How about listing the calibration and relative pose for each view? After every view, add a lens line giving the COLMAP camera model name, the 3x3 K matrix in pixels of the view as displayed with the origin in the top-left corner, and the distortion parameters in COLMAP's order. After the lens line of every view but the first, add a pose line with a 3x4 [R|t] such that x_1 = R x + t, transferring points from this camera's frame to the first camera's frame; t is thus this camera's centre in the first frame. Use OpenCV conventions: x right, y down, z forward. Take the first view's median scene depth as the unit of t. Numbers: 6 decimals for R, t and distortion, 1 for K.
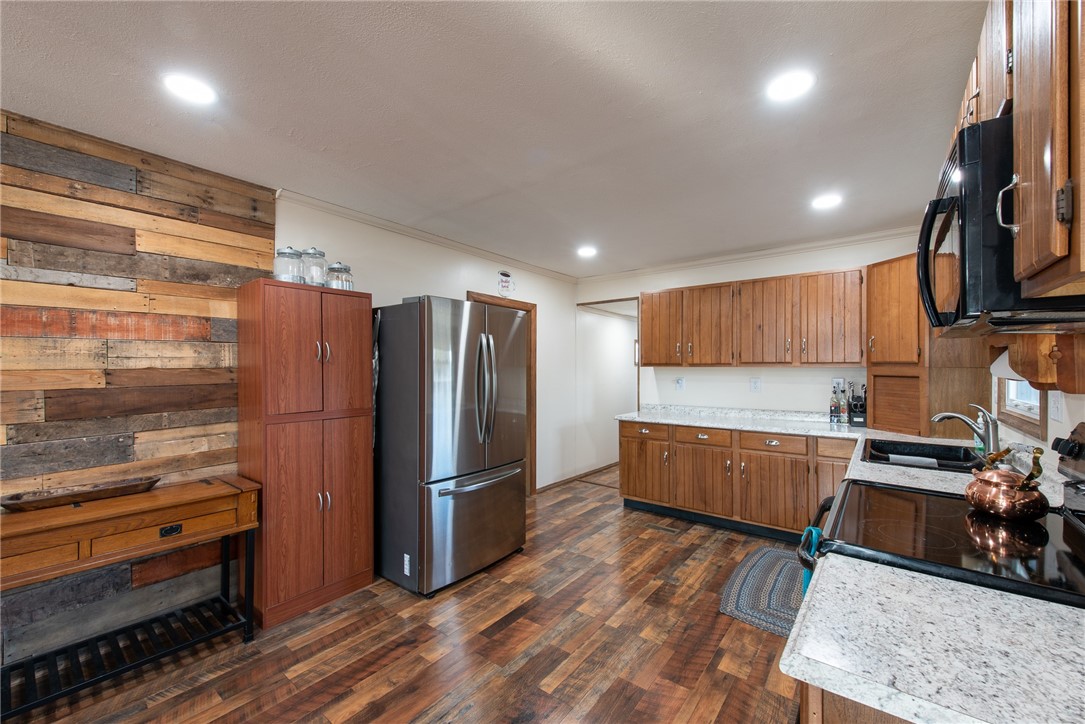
lens RADIAL K [[424.2, 0, 543.0], [0, 424.2, 365.7], [0, 0, 1]] dist [0.009762, -0.001182]
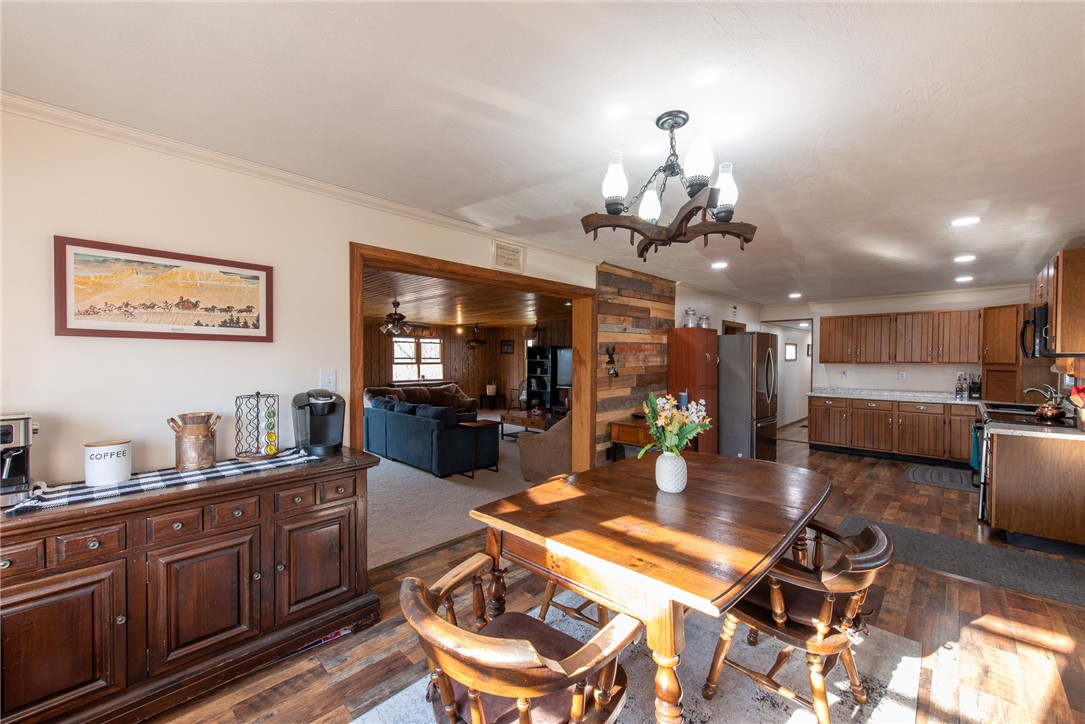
lens RADIAL K [[424.2, 0, 539.8], [0, 424.2, 364.6], [0, 0, 1]] dist [0.009762, -0.001182]
pose [[0.994088, 0.004498, -0.108487, -0.880027], [-0.002023, 0.999735, 0.022911, -0.037505], [0.108562, -0.022556, 0.993834, -0.971074]]
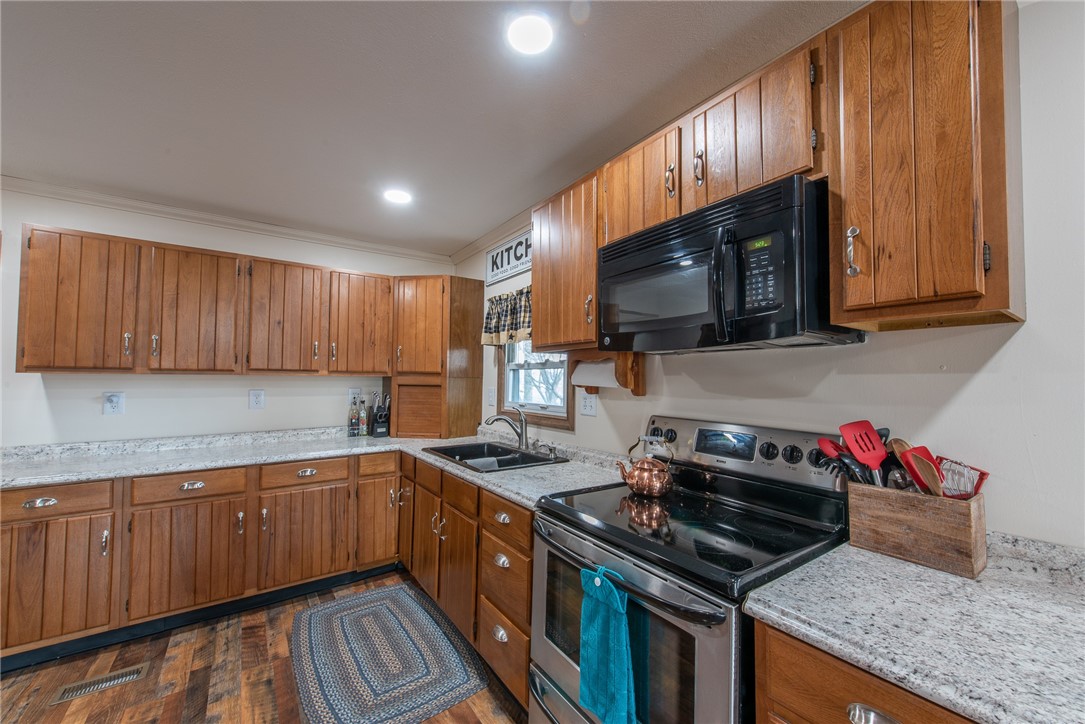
lens RADIAL K [[424.2, 0, 539.2], [0, 424.2, 366.1], [0, 0, 1]] dist [0.009762, -0.001182]
pose [[0.287878, 0.032668, 0.957110, -0.097209], [-0.013534, 0.999457, -0.030042, 0.004012], [-0.957572, -0.004305, 0.288163, 0.383911]]
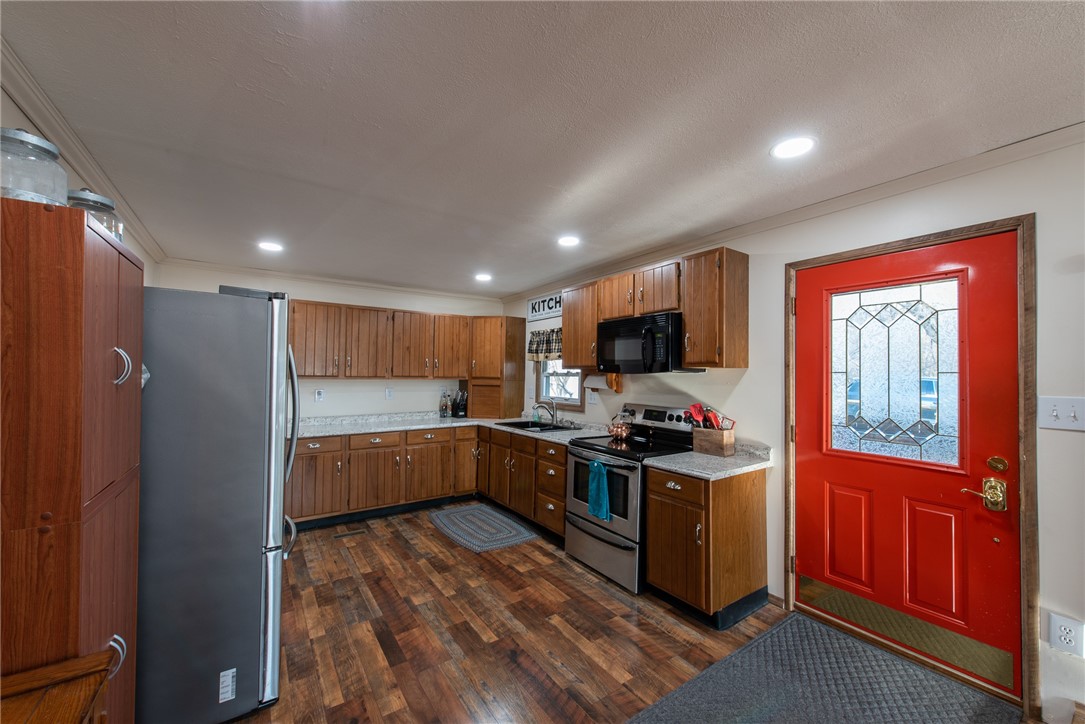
lens RADIAL K [[424.2, 0, 539.5], [0, 424.2, 365.5], [0, 0, 1]] dist [0.009762, -0.001182]
pose [[0.297564, 0.023877, 0.954403, -0.675787], [-0.017868, 0.999651, -0.019438, -0.023867], [-0.954535, -0.011269, 0.297887, 0.280076]]
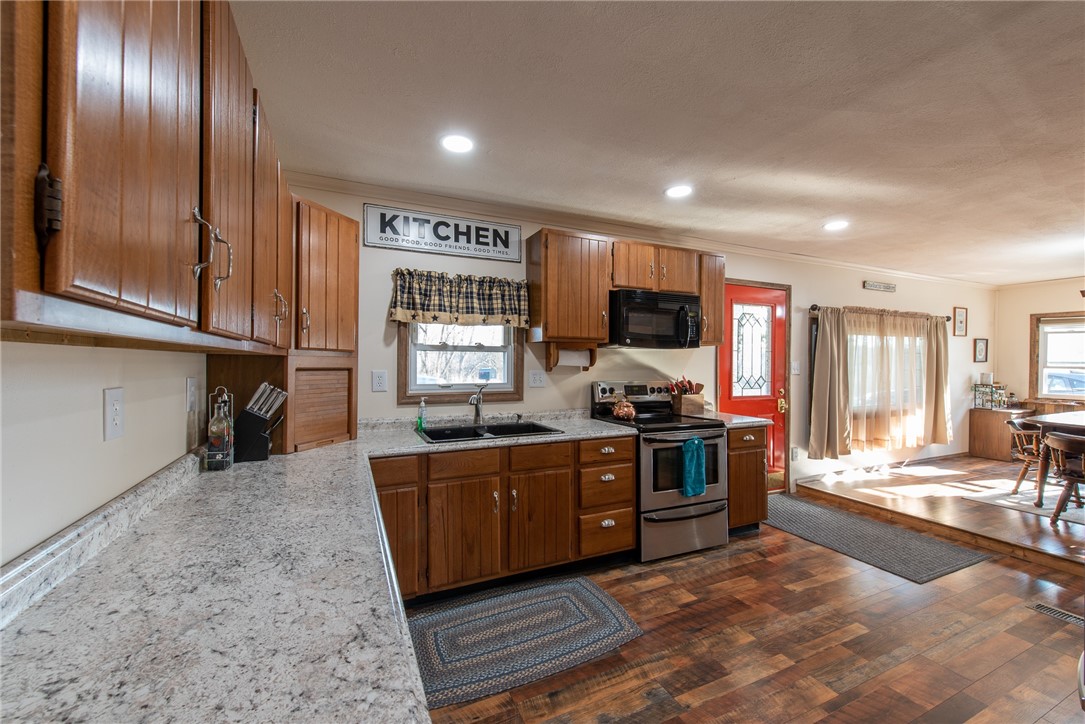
lens RADIAL K [[424.2, 0, 554.2], [0, 424.2, 369.7], [0, 0, 1]] dist [0.009762, -0.001182]
pose [[-0.896708, -0.004164, 0.442603, 0.143005], [-0.005267, 0.999985, -0.001264, 0.024543], [-0.442591, -0.003465, -0.896717, 1.394758]]
